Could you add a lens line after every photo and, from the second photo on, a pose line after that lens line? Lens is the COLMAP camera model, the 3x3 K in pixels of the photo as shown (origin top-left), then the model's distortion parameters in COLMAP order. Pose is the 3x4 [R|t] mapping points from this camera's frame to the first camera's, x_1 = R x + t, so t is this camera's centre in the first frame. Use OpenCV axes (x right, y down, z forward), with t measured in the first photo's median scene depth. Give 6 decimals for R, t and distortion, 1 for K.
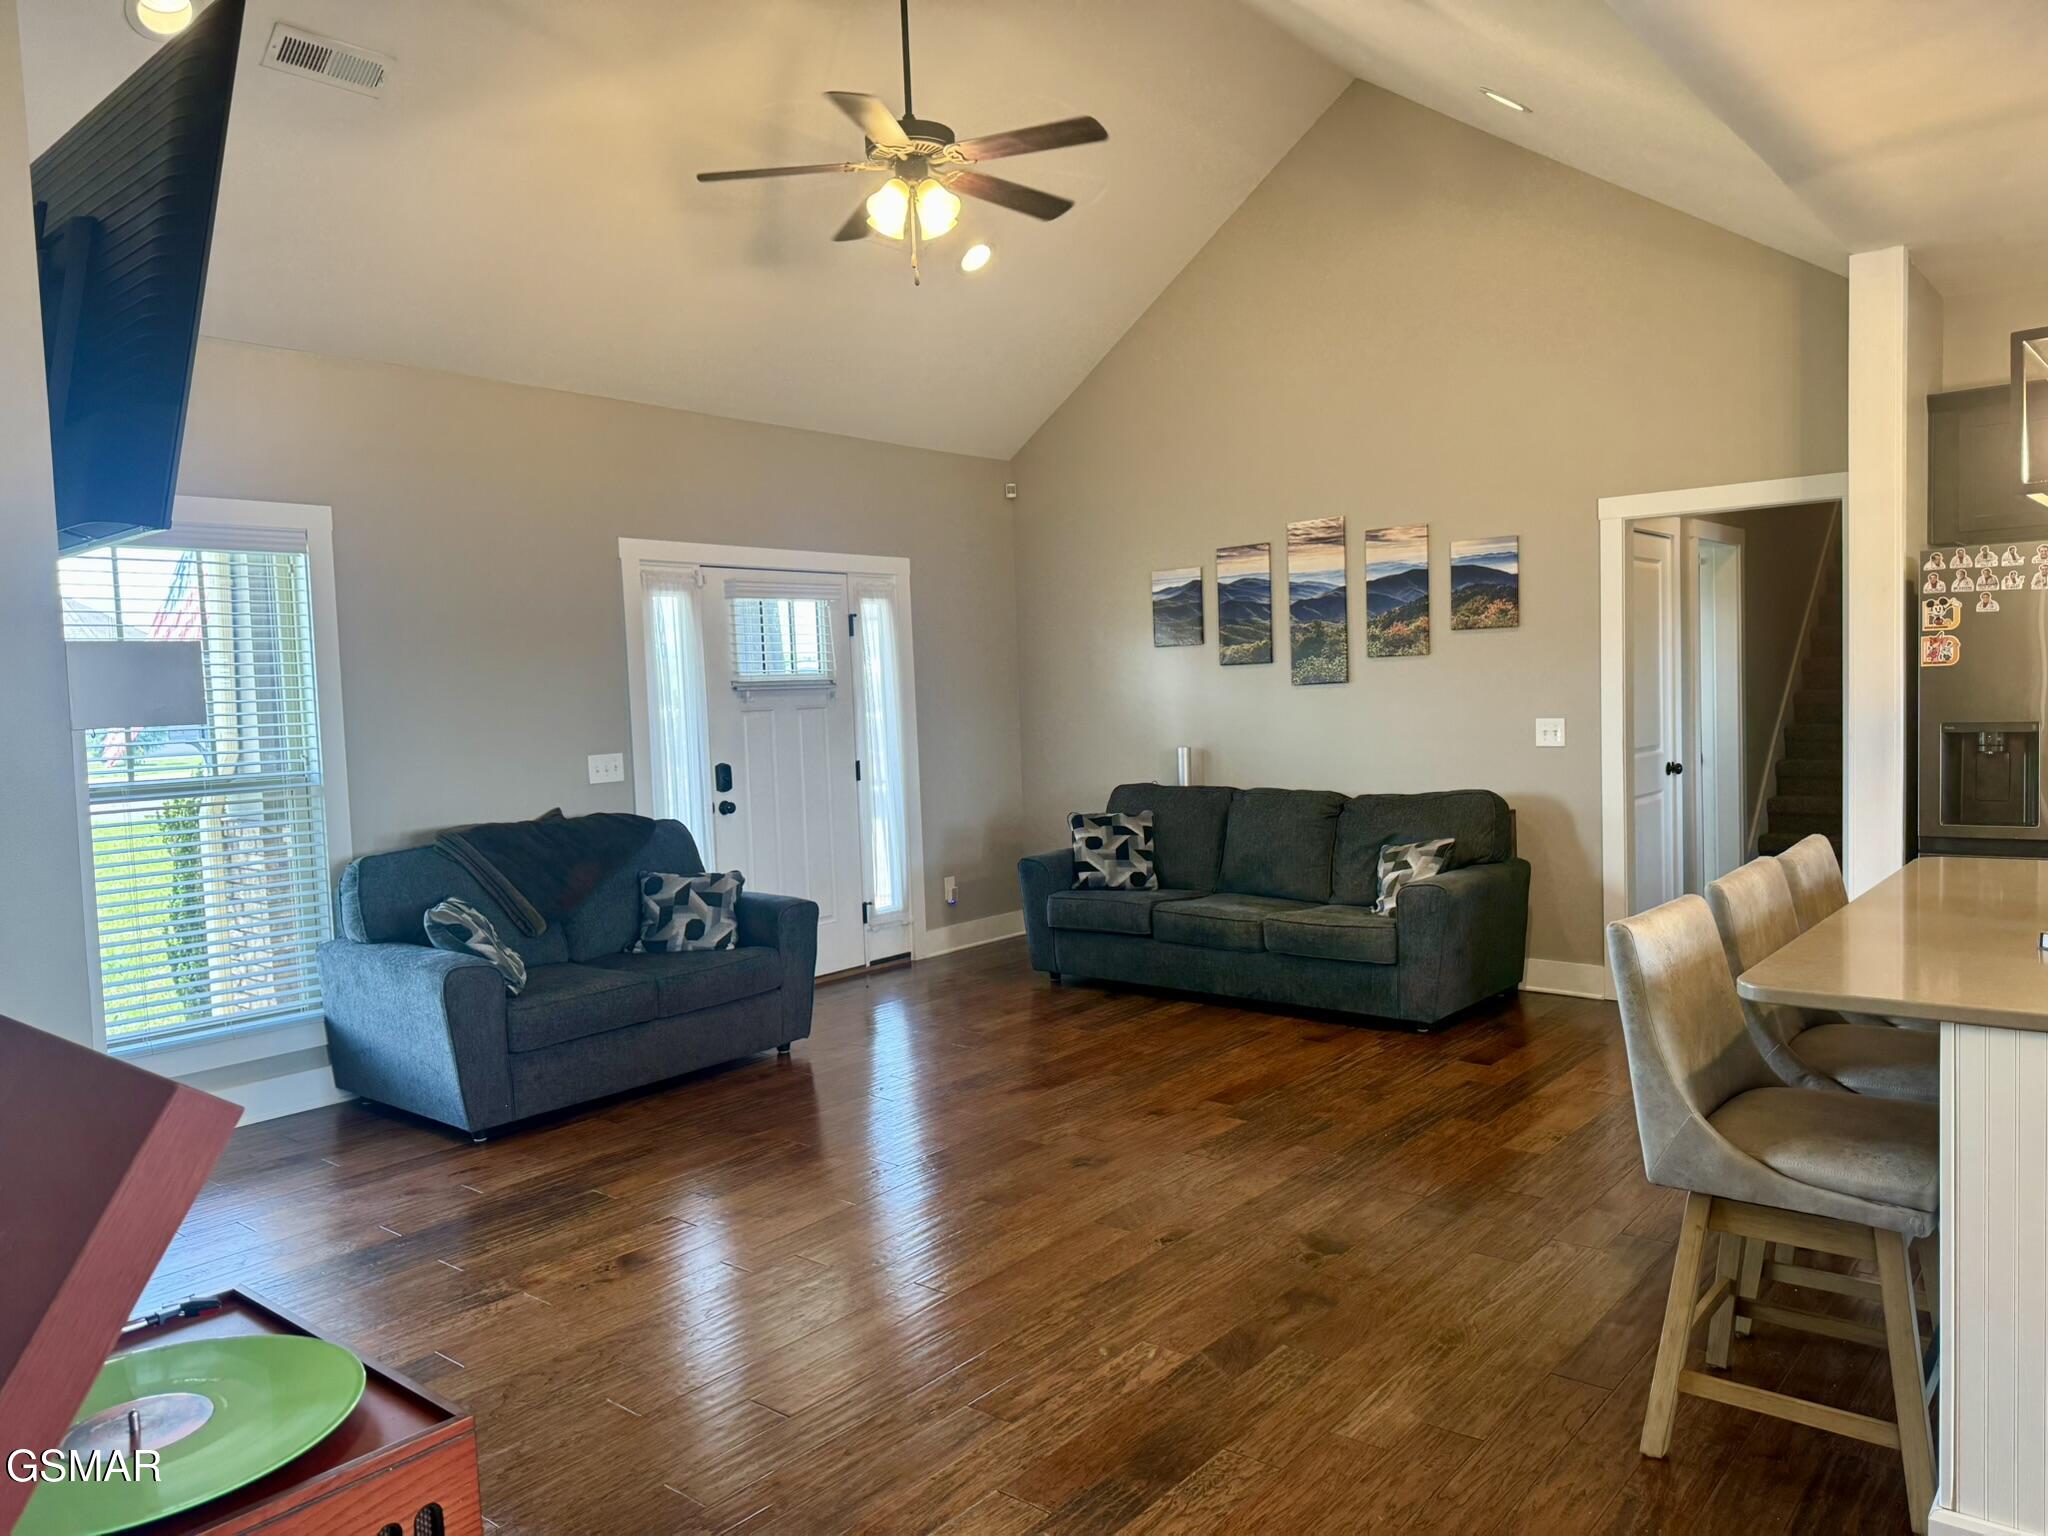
lens RADIAL K [[1442.4, 0, 1019.8], [0, 1442.4, 771.9], [0, 0, 1]] dist [0.071696, -0.003406]
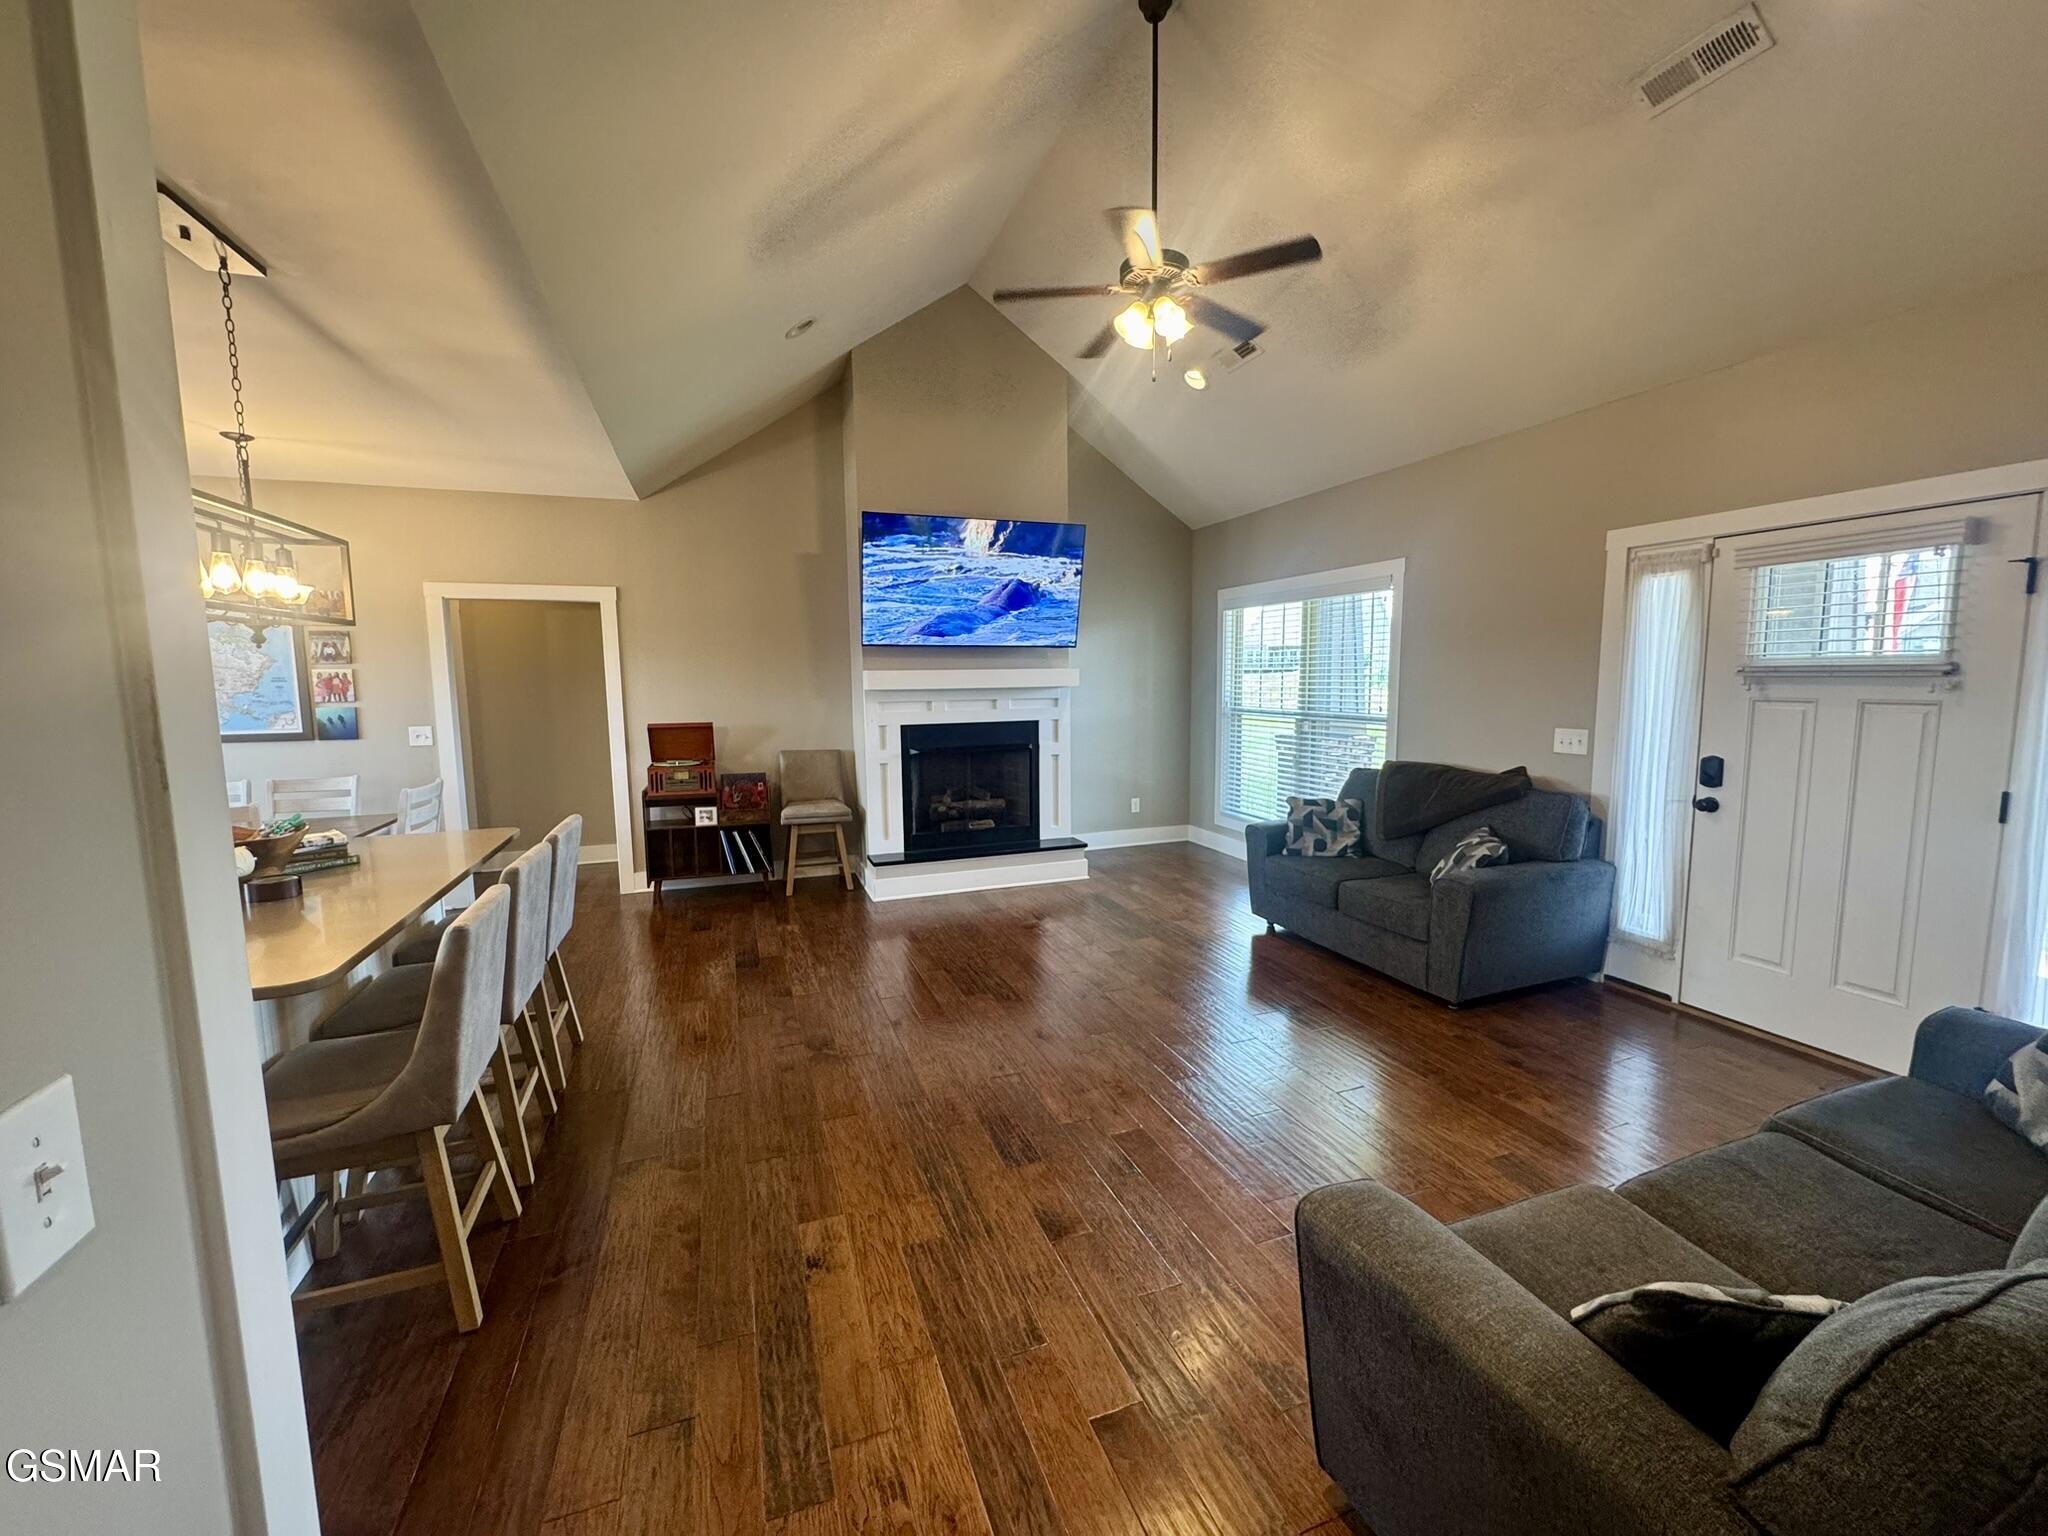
lens RADIAL K [[820.6, 0, 1018.4], [0, 820.6, 764.7], [0, 0, 1]] dist [0.000750, -0.000159]
pose [[-0.500000, 0.138985, -0.854800, 0.456054], [-0.019320, 0.985002, 0.171456, -0.081155], [0.865810, 0.102243, -0.489816, 0.882608]]
